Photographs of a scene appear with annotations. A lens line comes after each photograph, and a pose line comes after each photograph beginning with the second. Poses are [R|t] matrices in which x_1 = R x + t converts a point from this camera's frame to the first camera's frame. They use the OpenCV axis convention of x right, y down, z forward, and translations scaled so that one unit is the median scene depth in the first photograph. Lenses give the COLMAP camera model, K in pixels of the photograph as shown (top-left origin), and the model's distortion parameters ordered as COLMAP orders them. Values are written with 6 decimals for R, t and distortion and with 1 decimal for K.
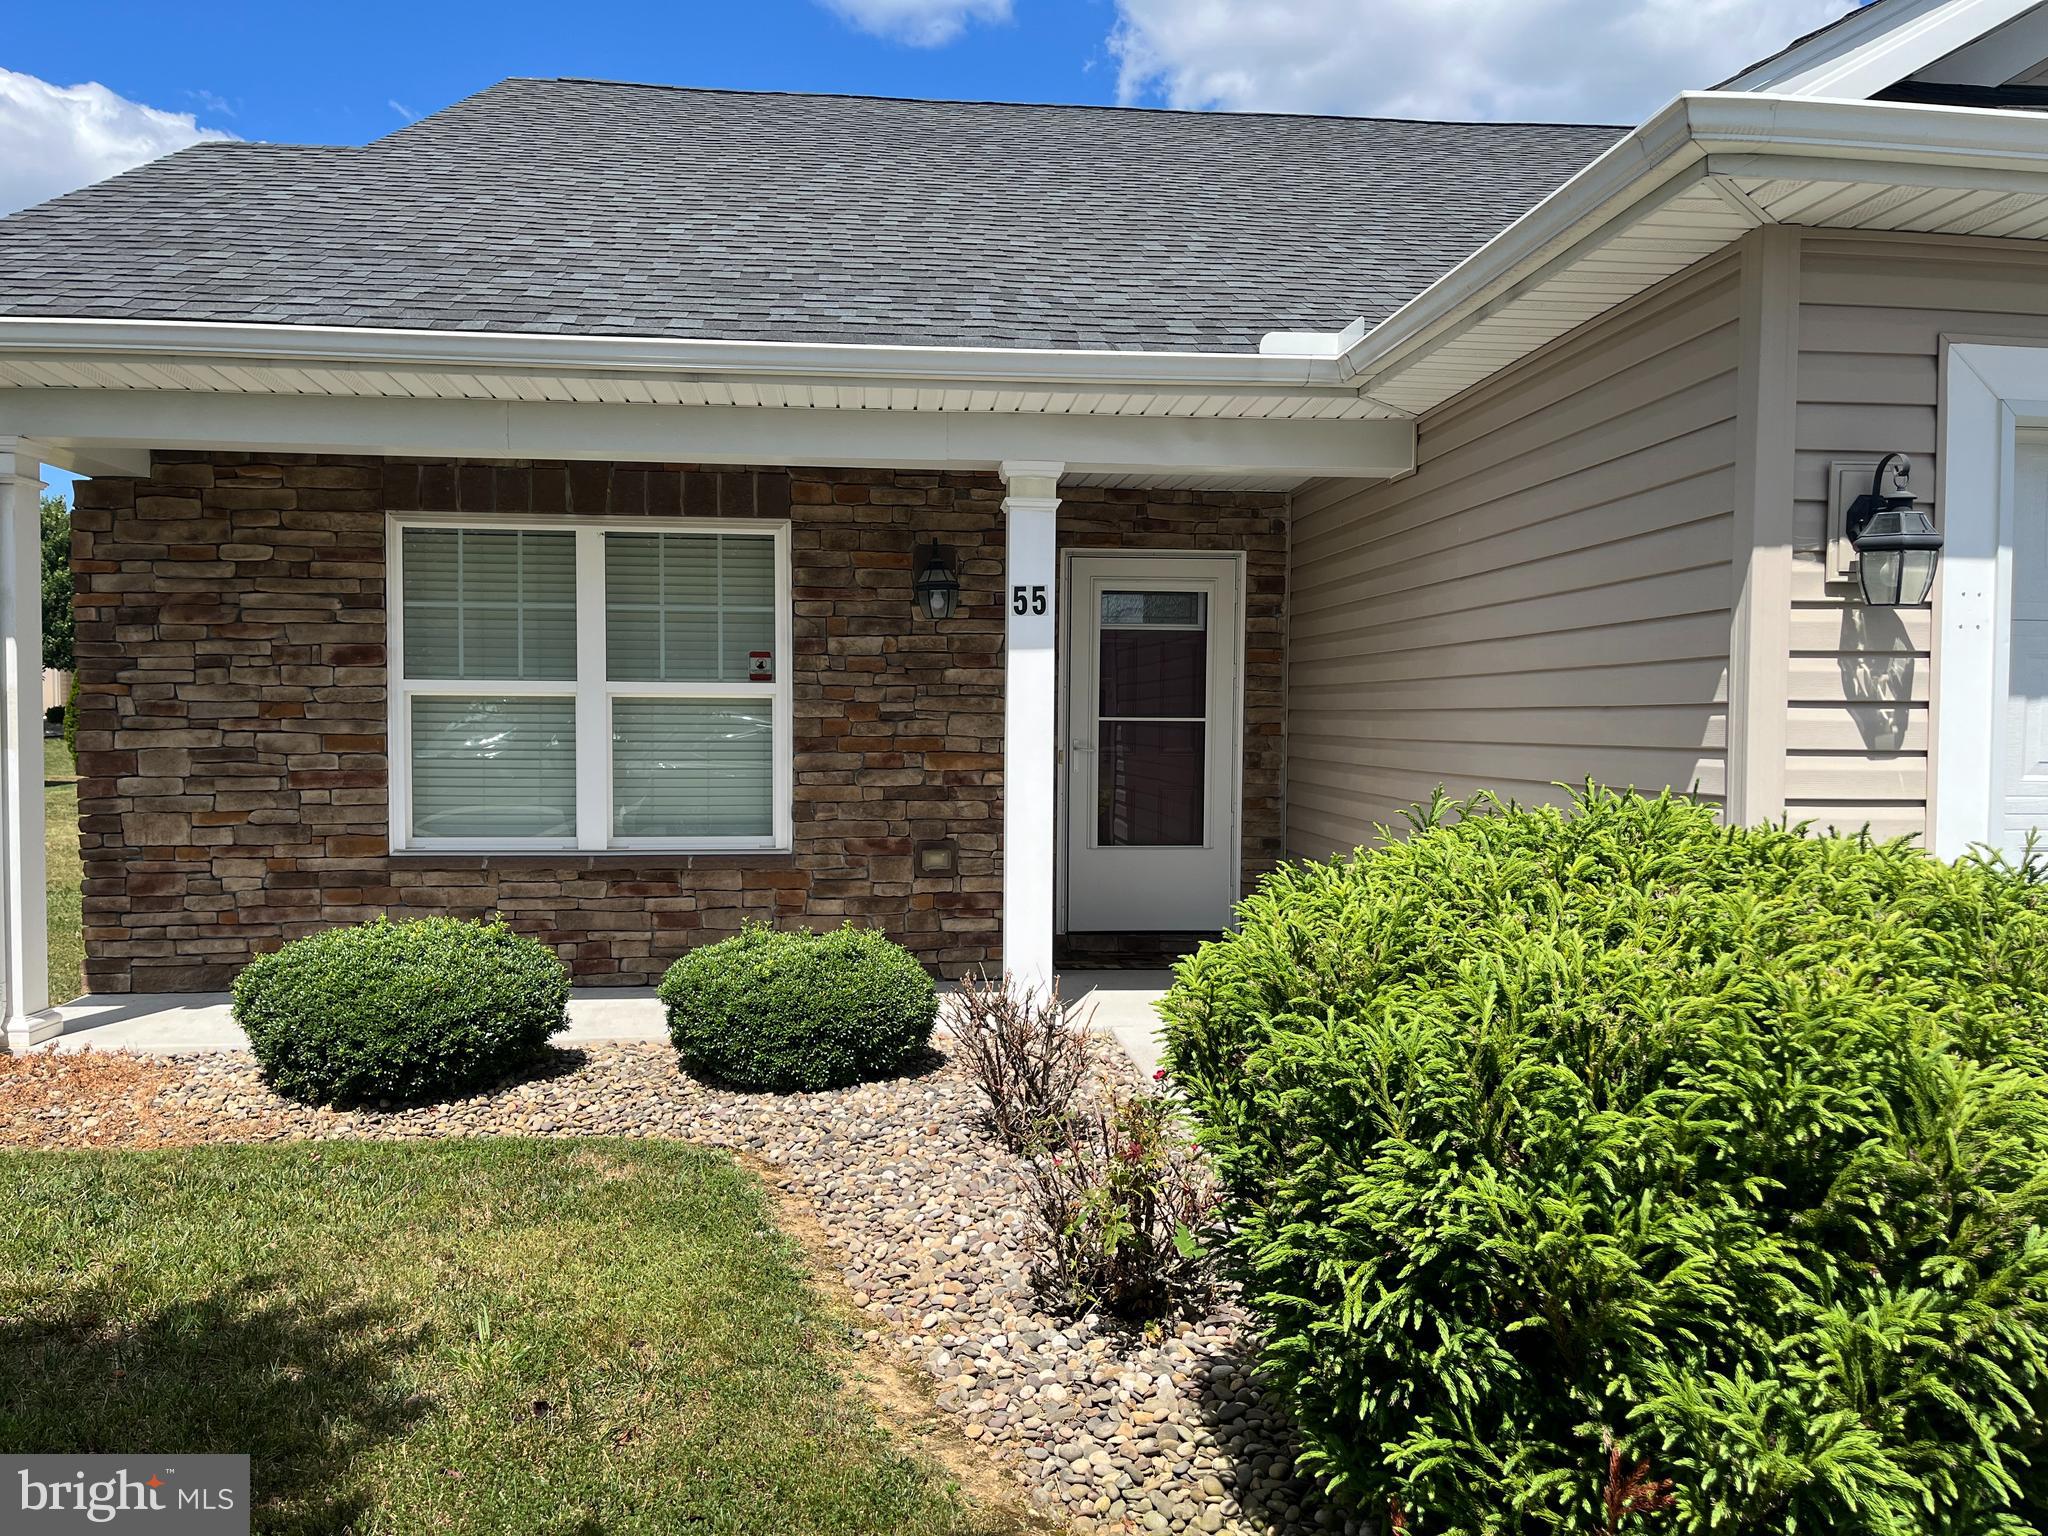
lens RADIAL K [[1553.6, 0, 1027.1], [0, 1553.6, 780.6], [0, 0, 1]] dist [0.096048, -0.117524]
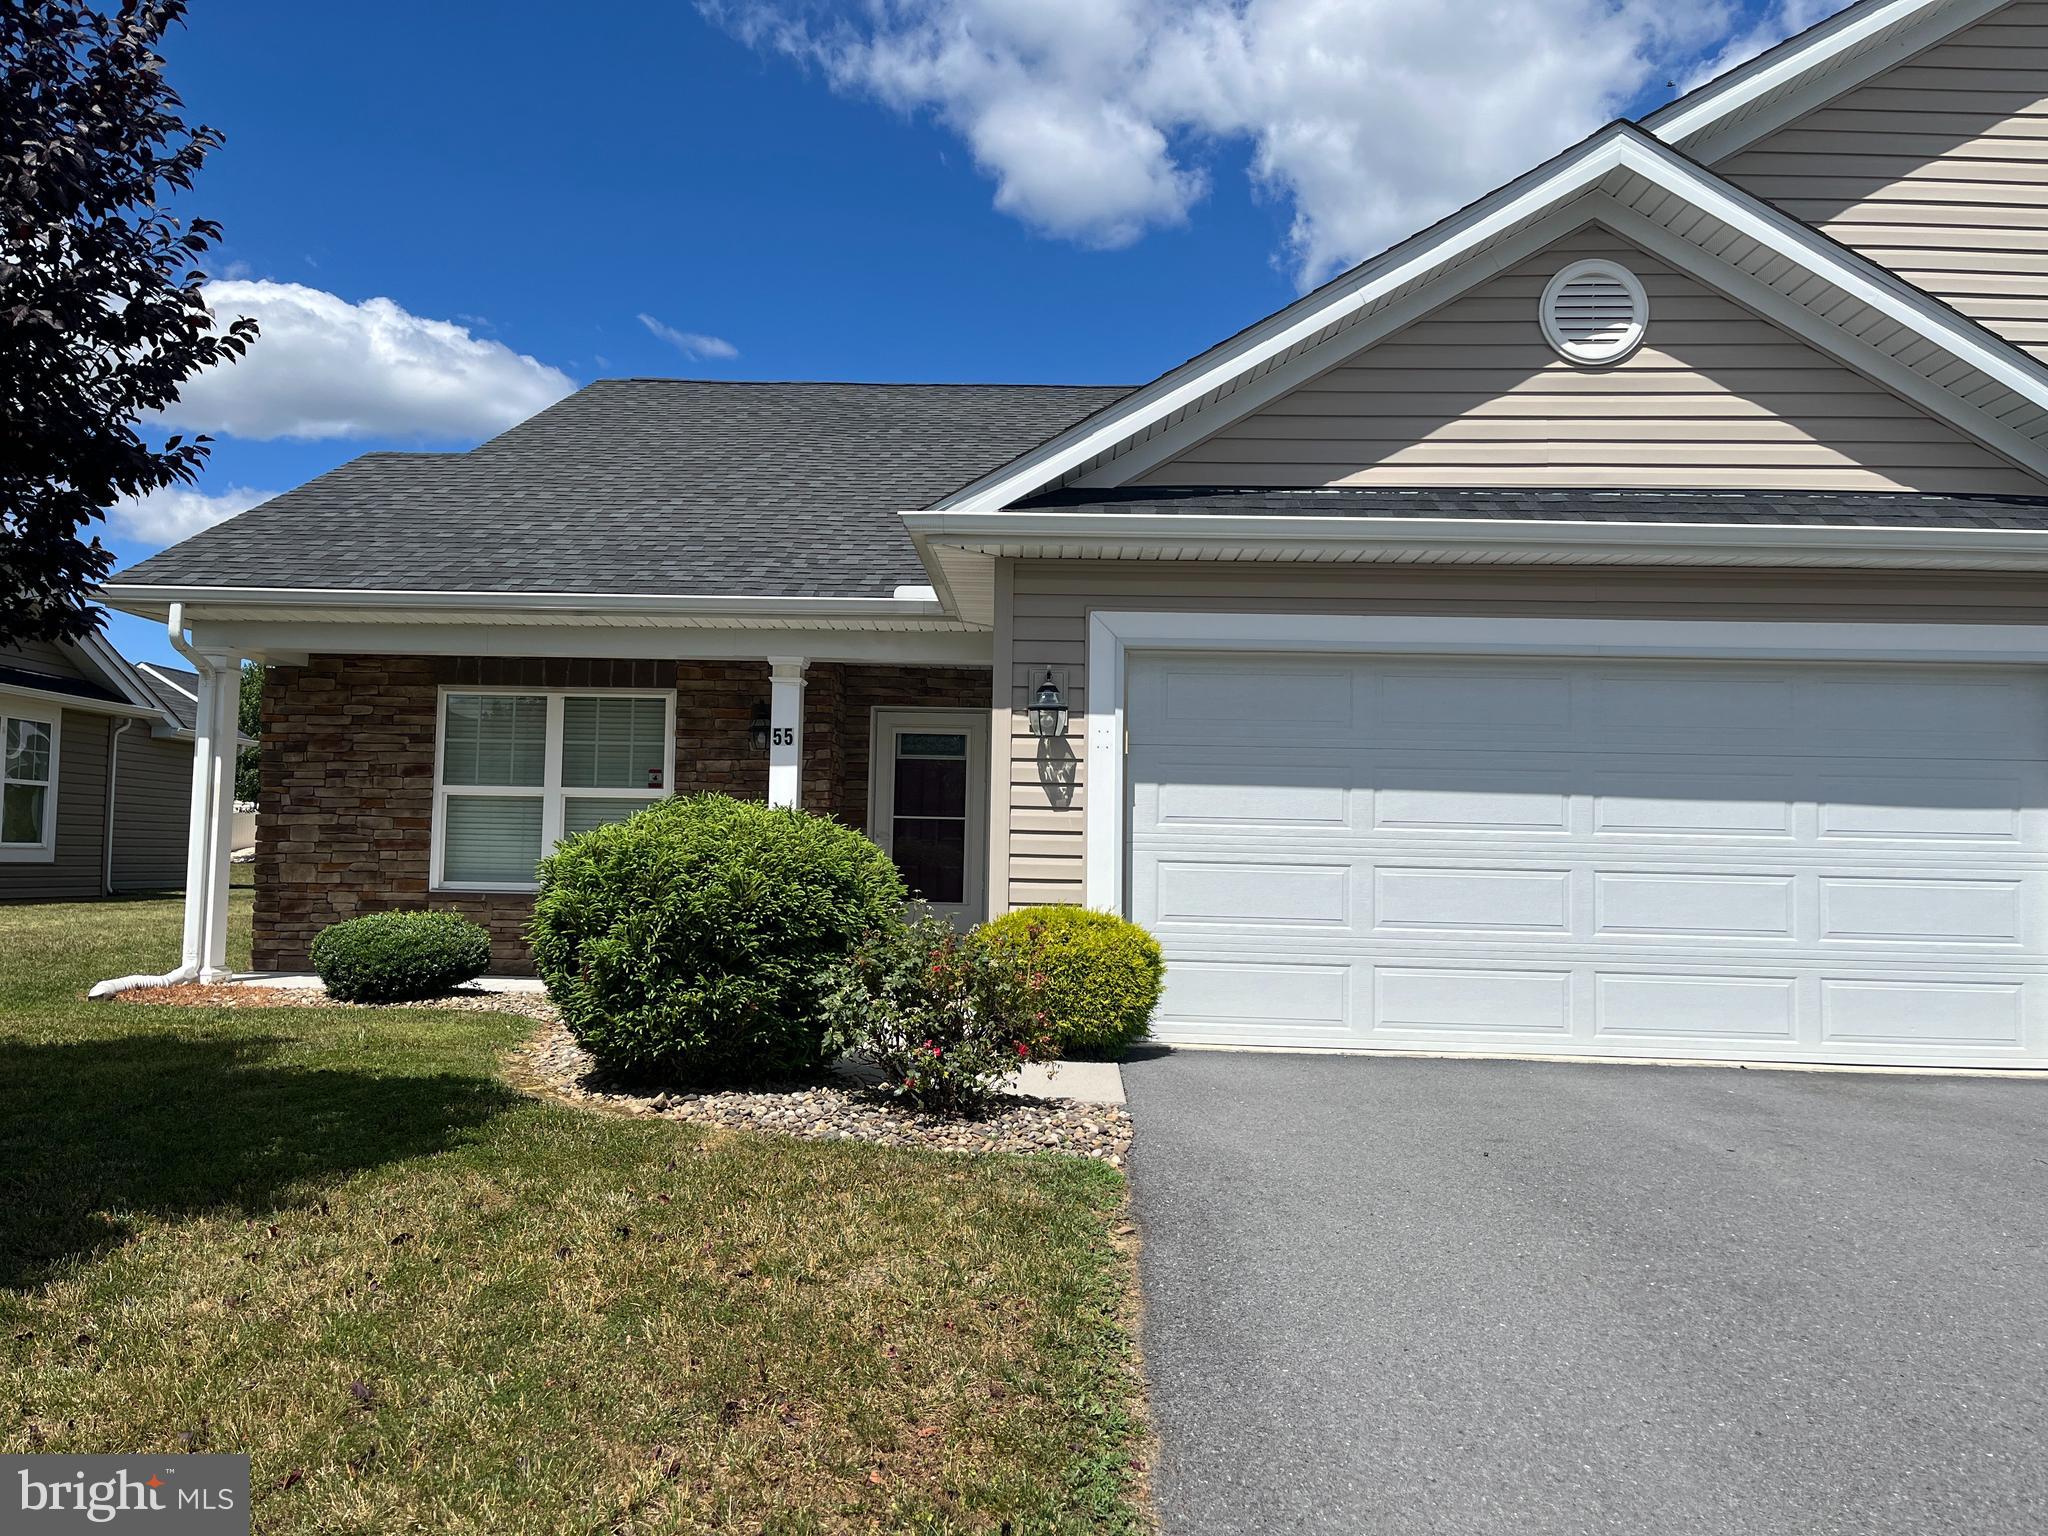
lens RADIAL K [[1548.1, 0, 1034.1], [0, 1548.1, 776.2], [0, 0, 1]] dist [0.084597, -0.119528]
pose [[0.992589, 0.006419, -0.121352, 0.427570], [-0.018792, 0.994699, -0.101097, 0.082261], [0.120060, 0.102628, 0.987448, -0.561222]]
